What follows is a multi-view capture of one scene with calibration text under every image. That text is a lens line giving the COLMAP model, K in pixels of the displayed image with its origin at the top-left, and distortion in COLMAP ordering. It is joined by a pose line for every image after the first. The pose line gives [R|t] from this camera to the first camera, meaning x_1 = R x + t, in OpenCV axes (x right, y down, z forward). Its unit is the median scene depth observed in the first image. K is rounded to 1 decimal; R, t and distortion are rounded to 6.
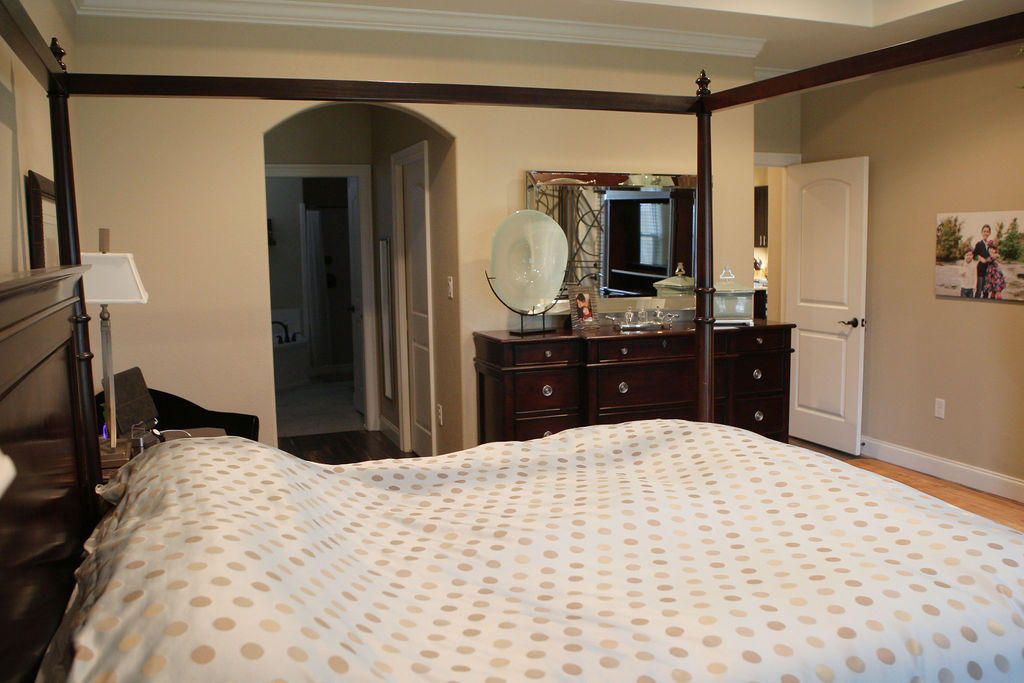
lens RADIAL K [[907.1, 0, 512.2], [0, 907.1, 342.9], [0, 0, 1]] dist [-0.107766, 0.087295]
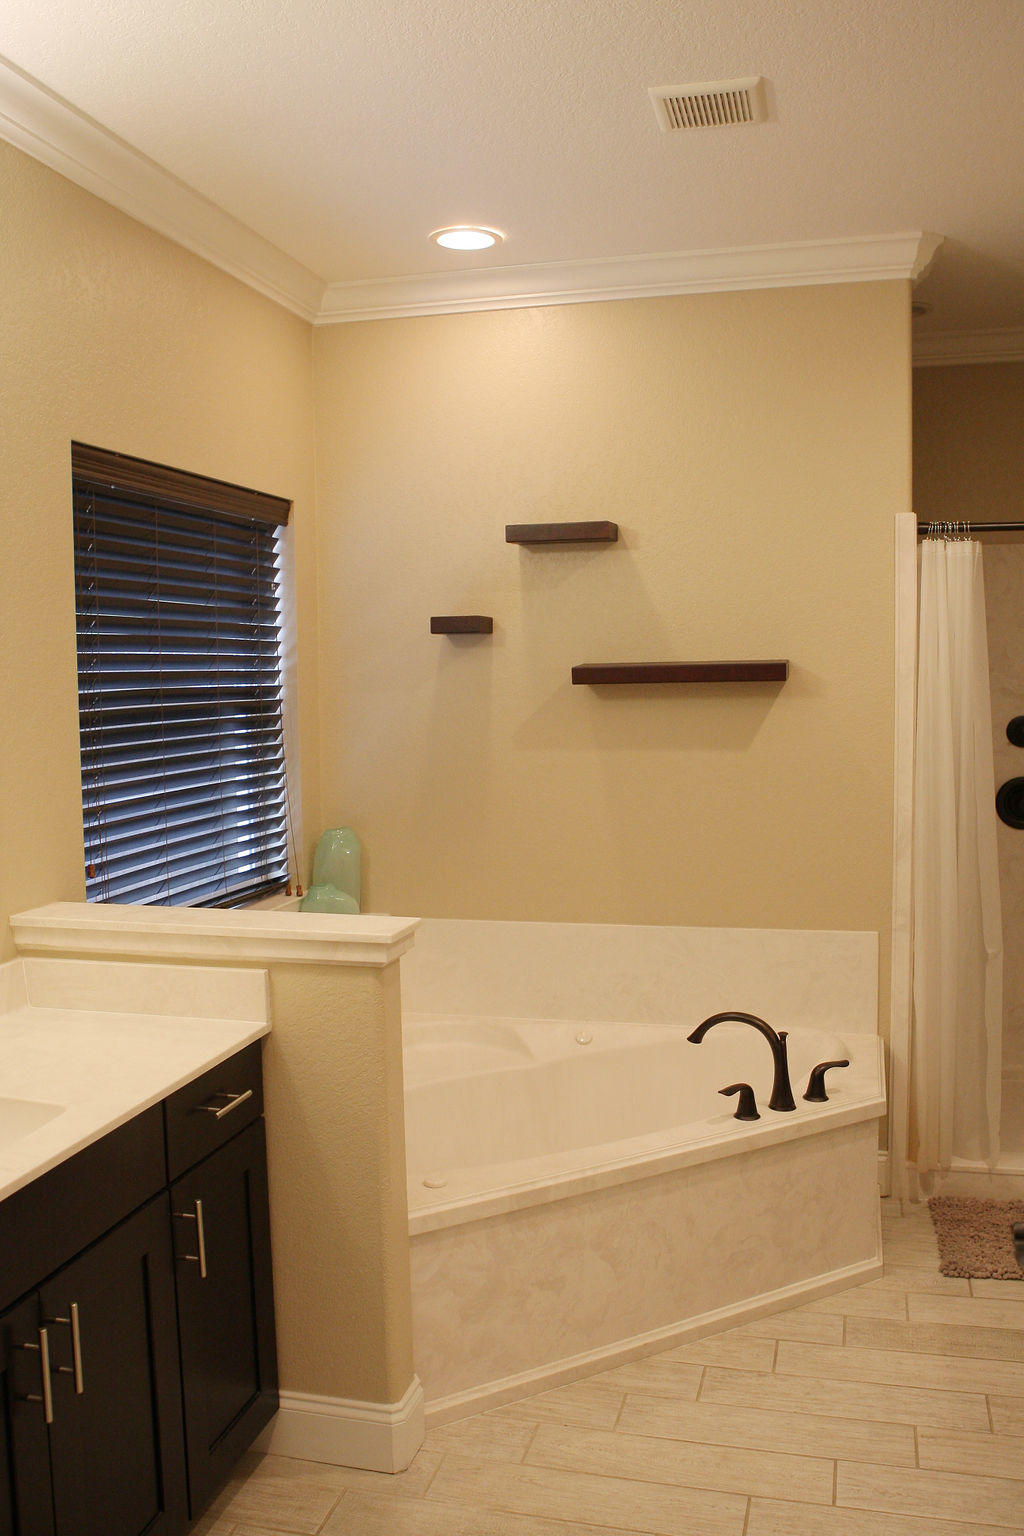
lens RADIAL K [[1360.6, 0, 503.3], [0, 1360.6, 773.5], [0, 0, 1]] dist [-0.107766, 0.087295]
pose [[0.820502, 0.046859, -0.569719, -0.116999], [-0.061903, 0.998057, -0.007062, -0.078042], [0.568282, 0.041061, 0.821809, 0.673233]]
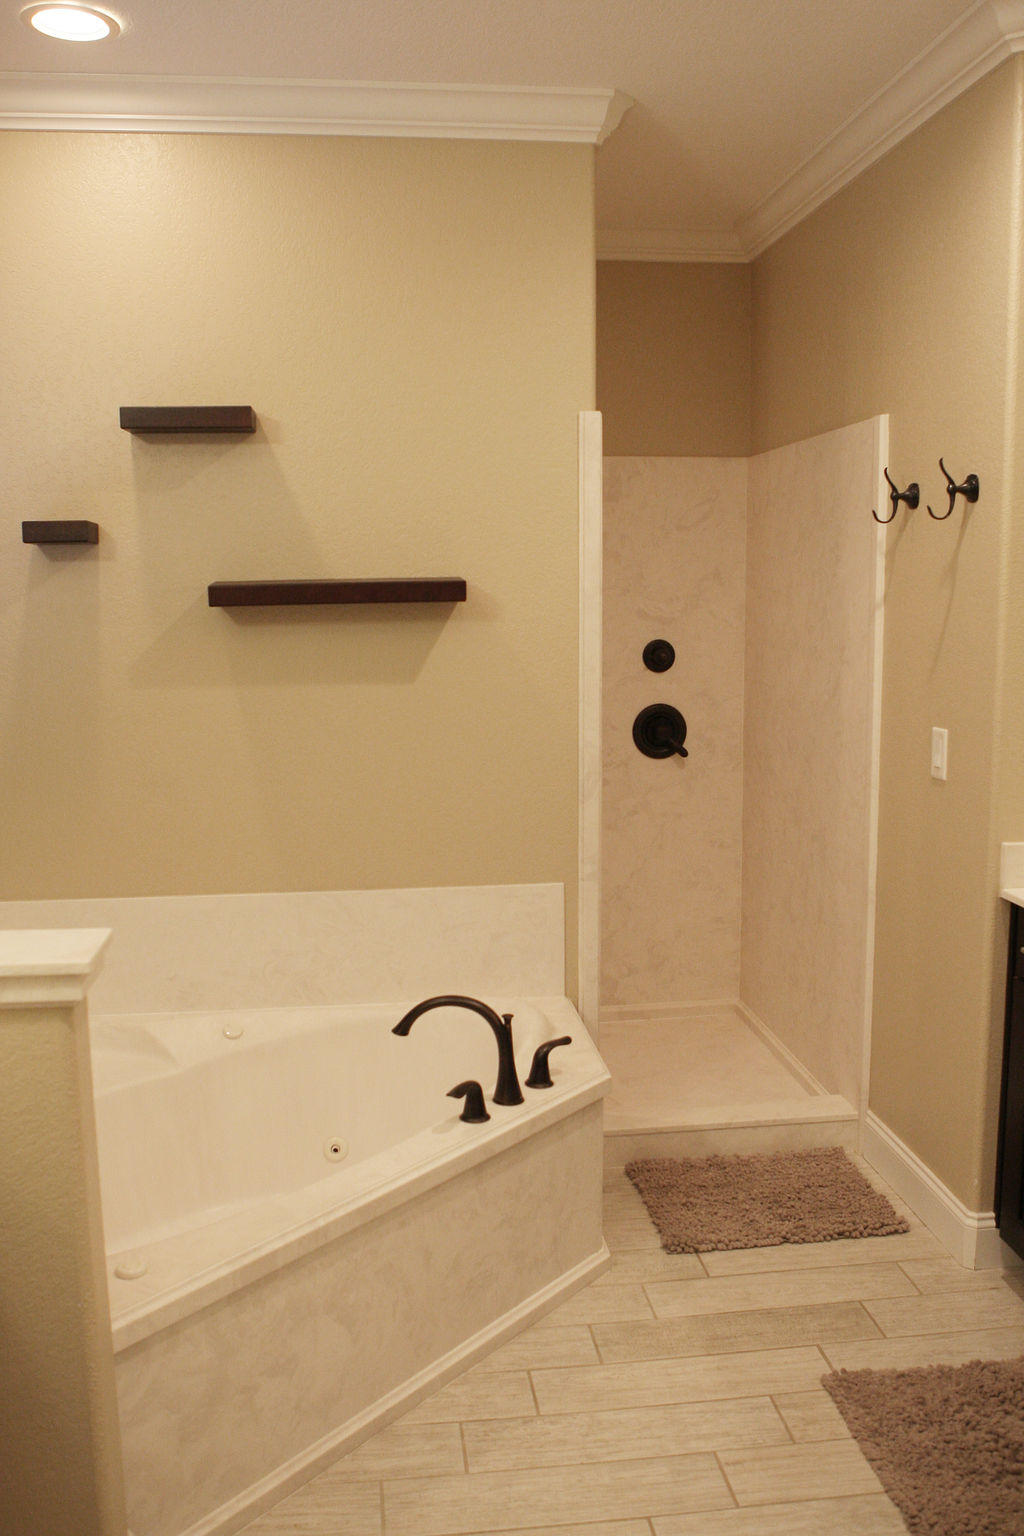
lens RADIAL K [[1360.6, 0, 513.5], [0, 1360.6, 772.6], [0, 0, 1]] dist [-0.107766, 0.087295]
pose [[0.974624, 0.037431, -0.220698, -0.185125], [-0.031636, 0.999057, 0.029735, -0.080450], [0.221603, -0.021998, 0.974889, 0.711506]]
